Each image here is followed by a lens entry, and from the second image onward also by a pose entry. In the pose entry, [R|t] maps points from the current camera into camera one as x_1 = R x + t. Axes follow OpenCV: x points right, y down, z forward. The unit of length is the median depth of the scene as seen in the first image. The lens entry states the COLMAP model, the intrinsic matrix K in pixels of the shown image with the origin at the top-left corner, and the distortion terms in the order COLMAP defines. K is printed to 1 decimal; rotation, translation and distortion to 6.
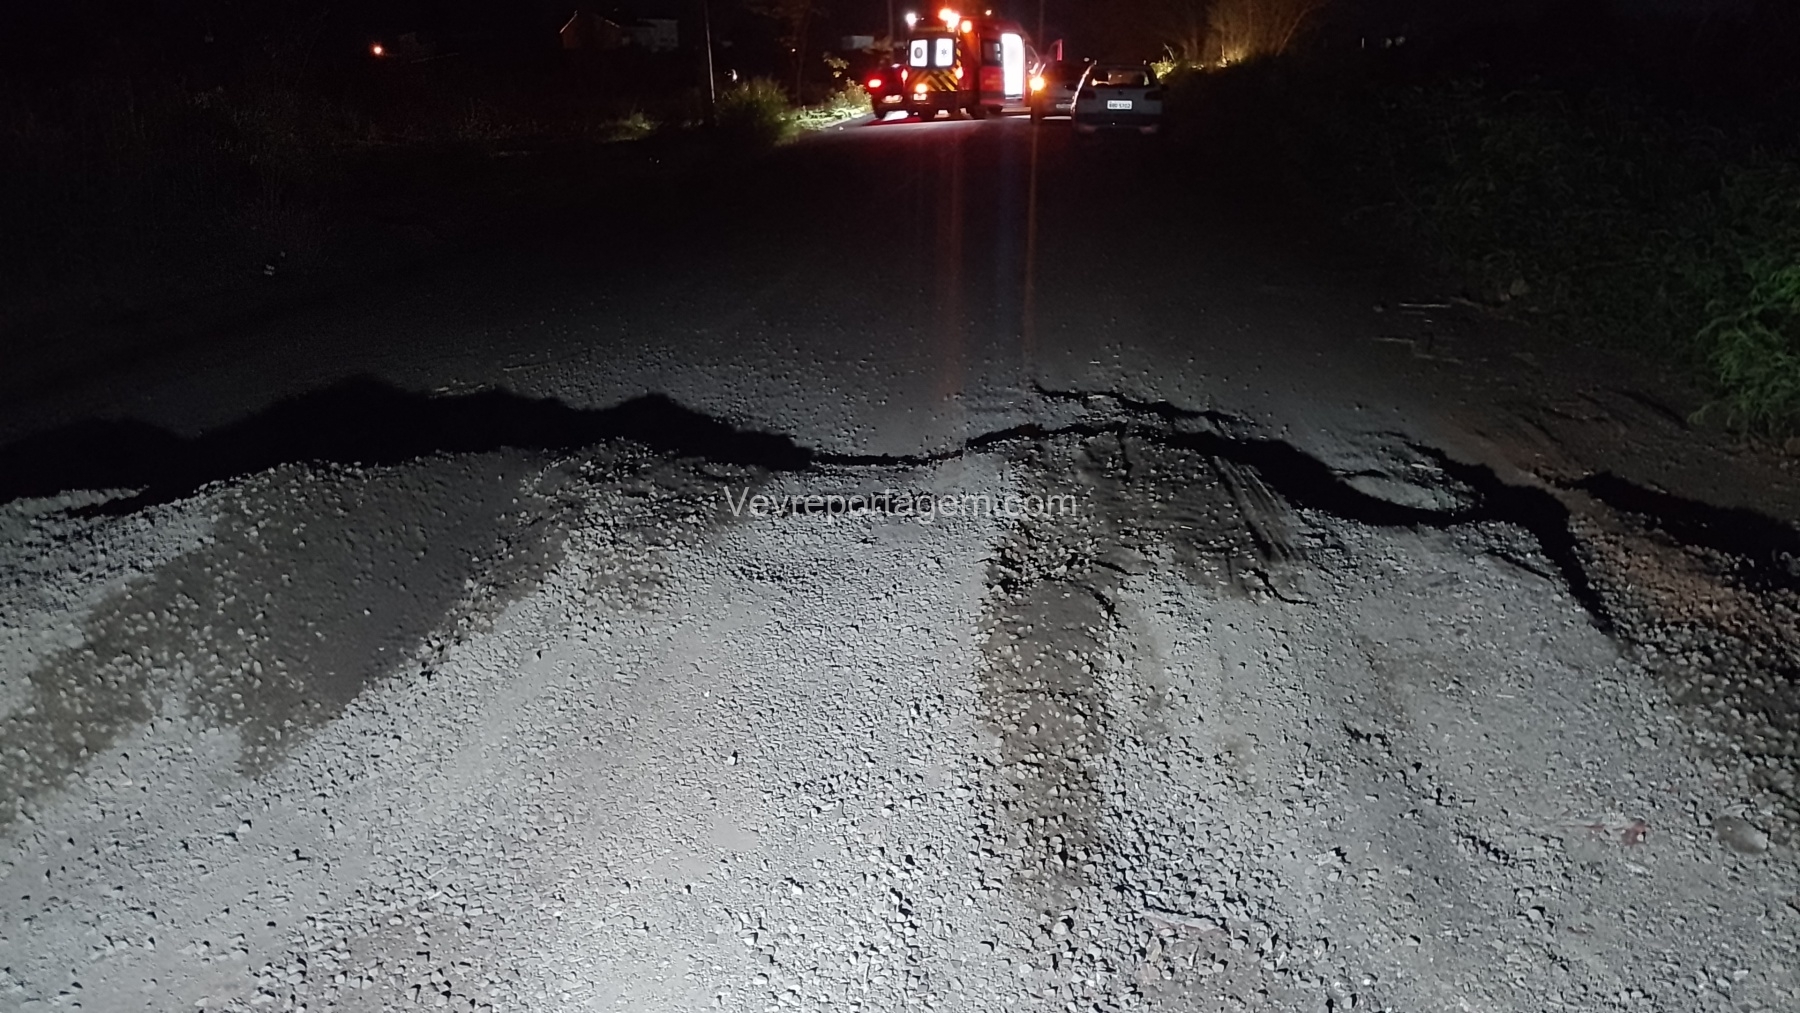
lens RADIAL K [[1387.7, 0, 900.0], [0, 1387.7, 506.5], [0, 0, 1]] dist [0.063239, -0.108058]
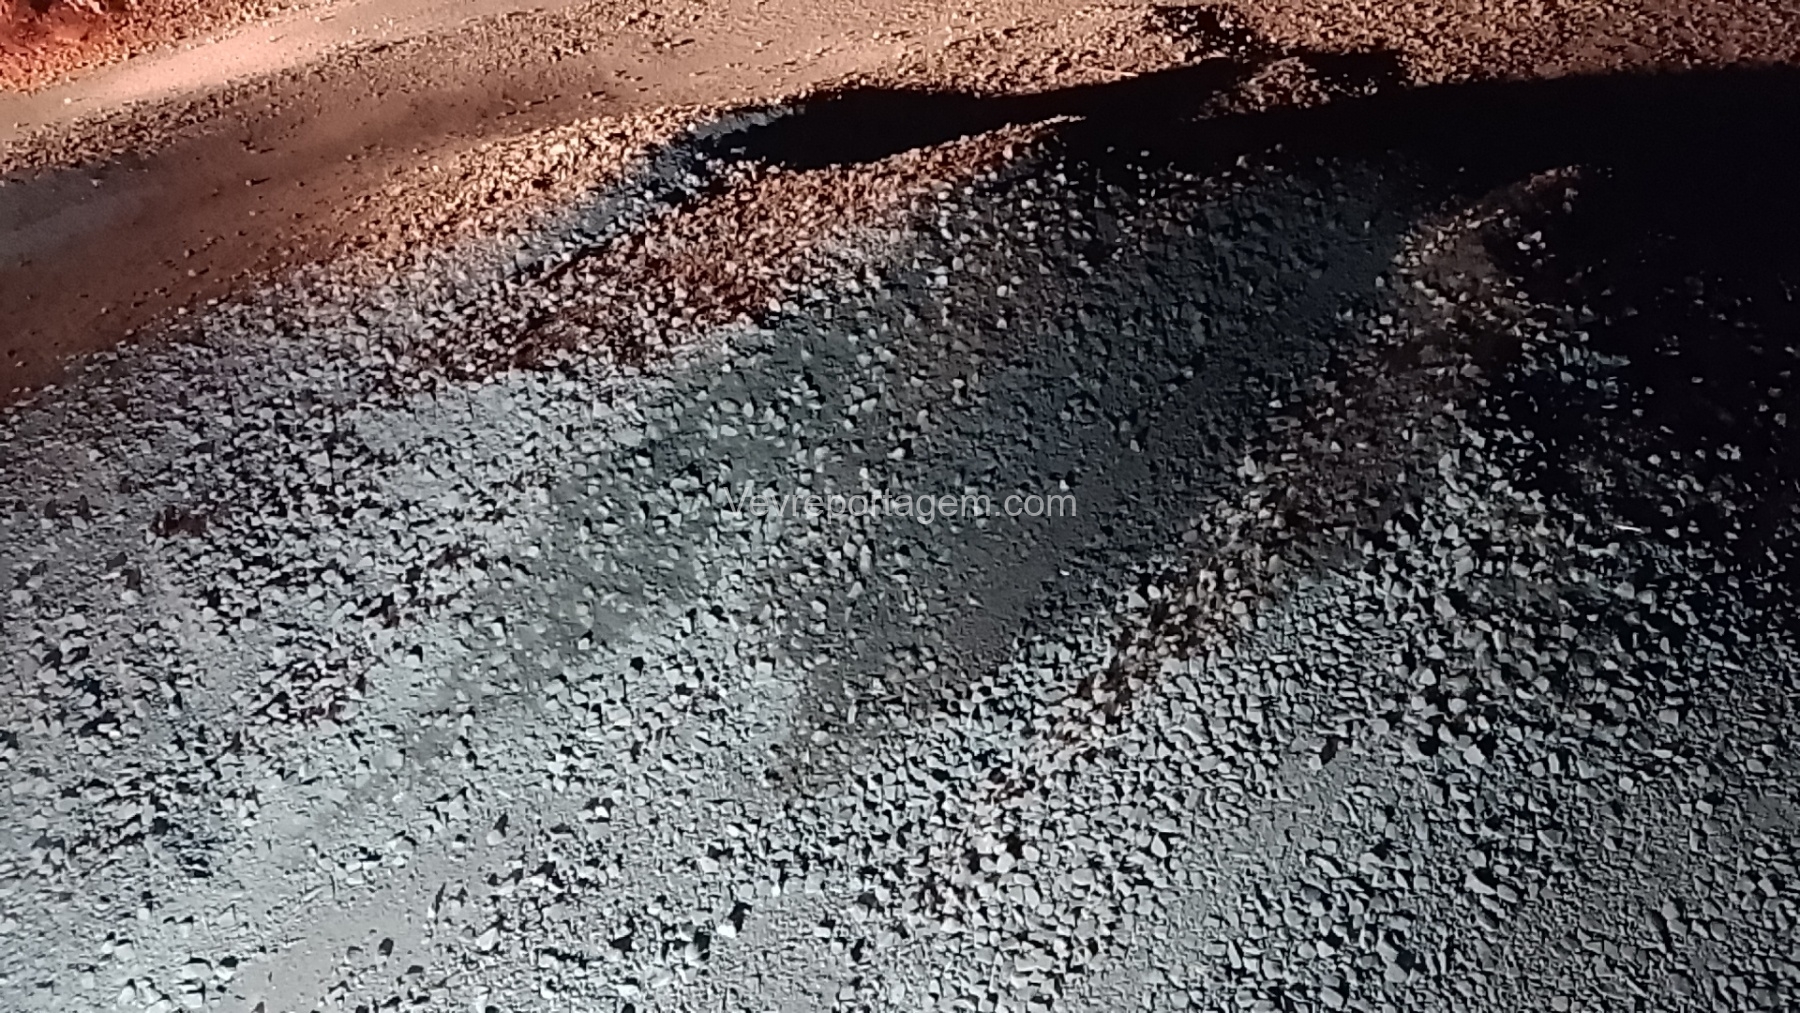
lens RADIAL K [[1387.7, 0, 900.0], [0, 1387.7, 506.5], [0, 0, 1]] dist [0.063239, -0.108058]
pose [[0.814867, 0.340382, -0.469182, -0.177825], [-0.166485, 0.912757, 0.373039, -0.126417], [0.555225, -0.225865, 0.800444, 0.540830]]
